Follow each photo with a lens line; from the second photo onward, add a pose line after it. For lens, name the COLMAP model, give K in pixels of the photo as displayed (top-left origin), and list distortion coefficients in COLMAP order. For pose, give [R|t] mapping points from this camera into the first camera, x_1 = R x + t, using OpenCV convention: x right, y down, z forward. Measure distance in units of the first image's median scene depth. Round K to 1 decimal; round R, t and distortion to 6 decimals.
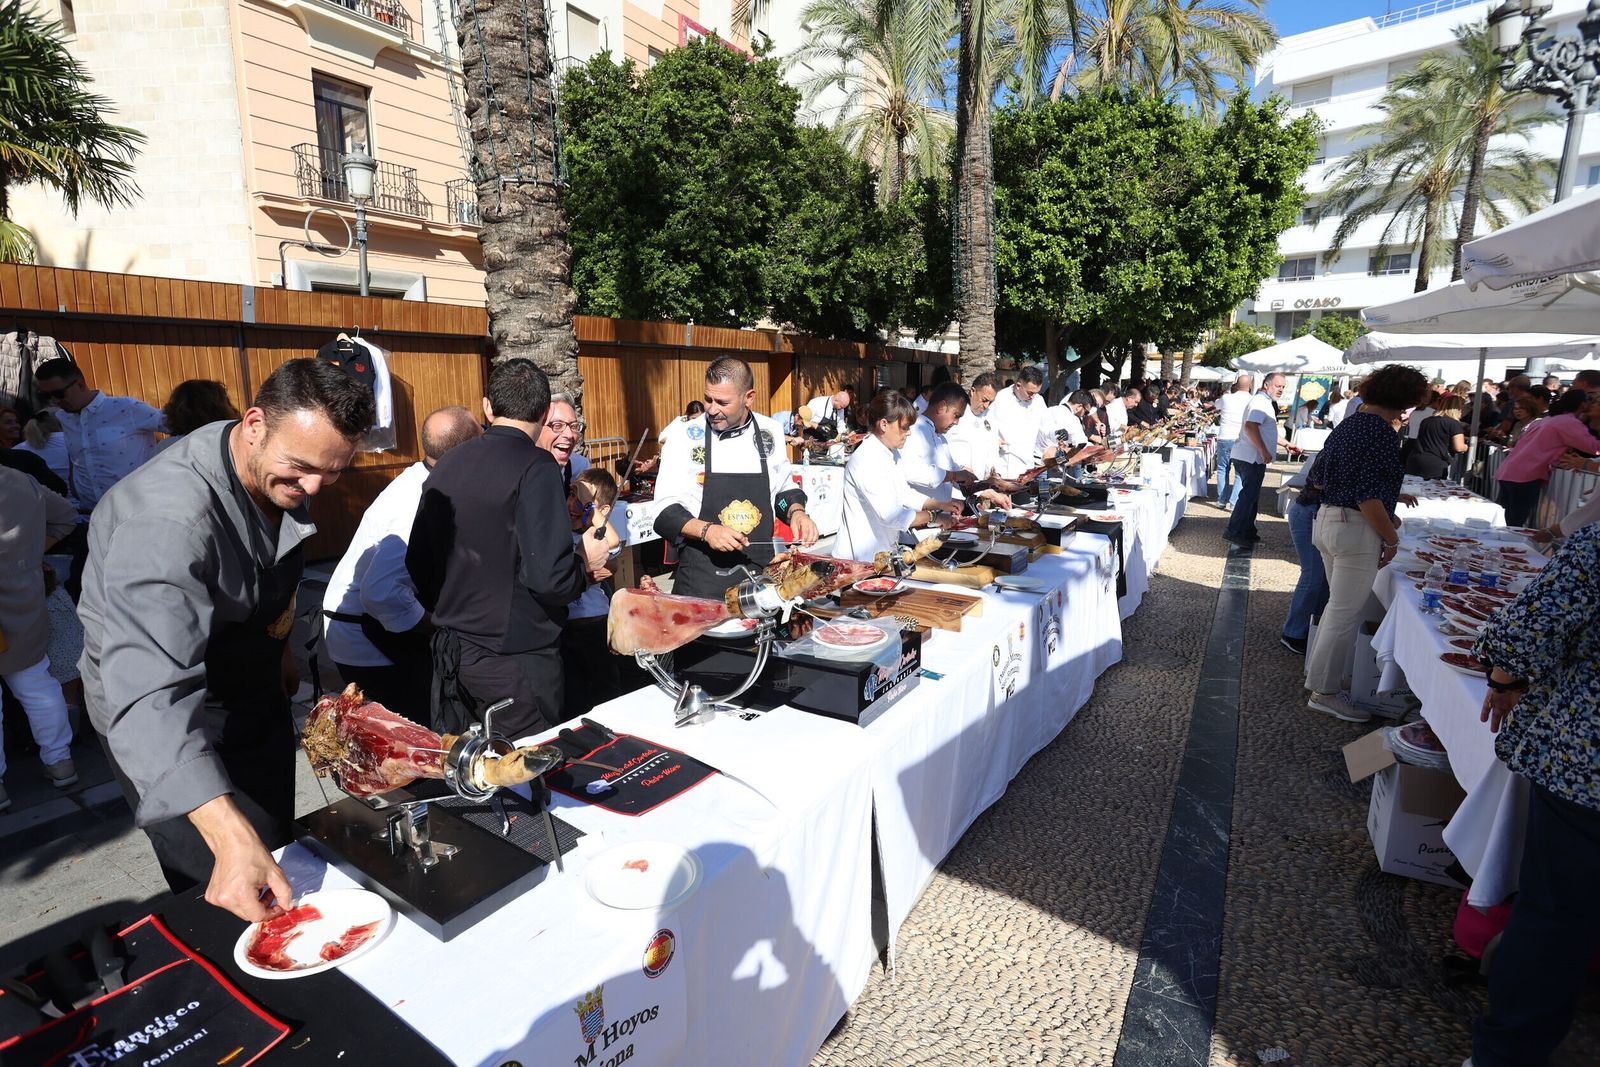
lens RADIAL K [[802.5, 0, 800.0], [0, 802.5, 533.5], [0, 0, 1]] dist [-0.062079, 0.028207]
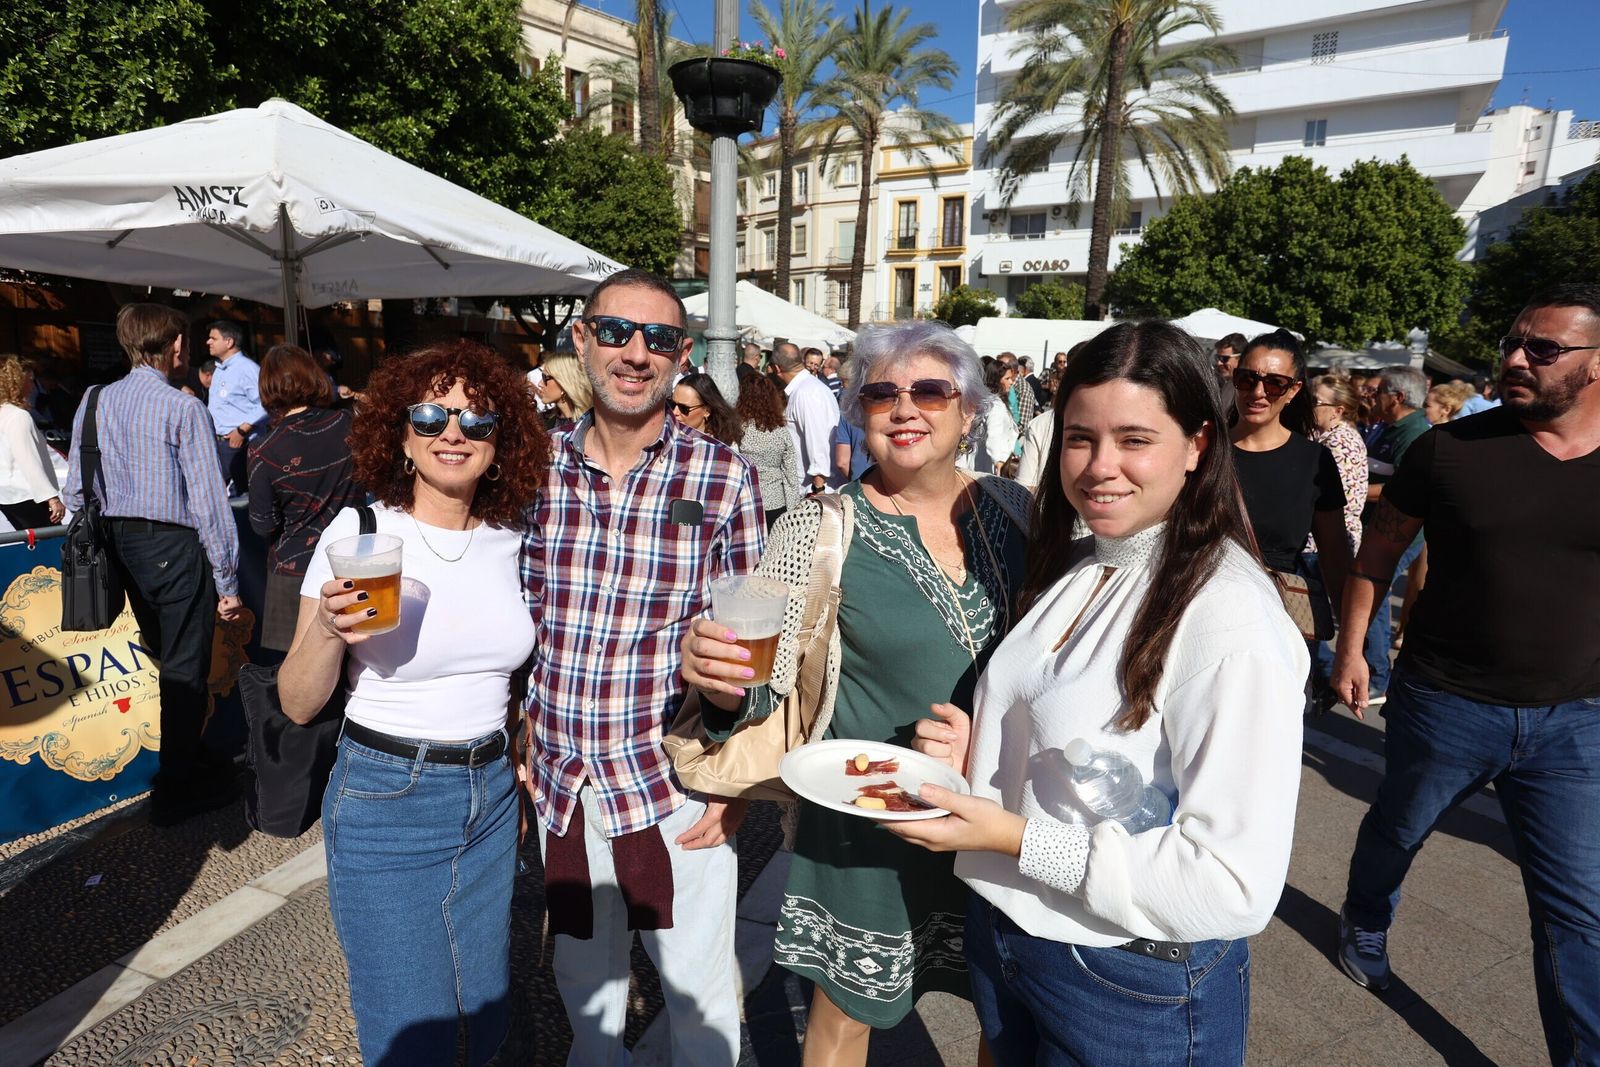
lens RADIAL K [[936.5, 0, 800.0], [0, 936.5, 533.5], [0, 0, 1]] dist [-0.064762, 0.047600]
pose [[0.979491, -0.015443, 0.200896, 0.912636], [0.015118, 0.999881, 0.003152, -0.075358], [-0.200921, -0.000050, 0.979608, 0.386665]]
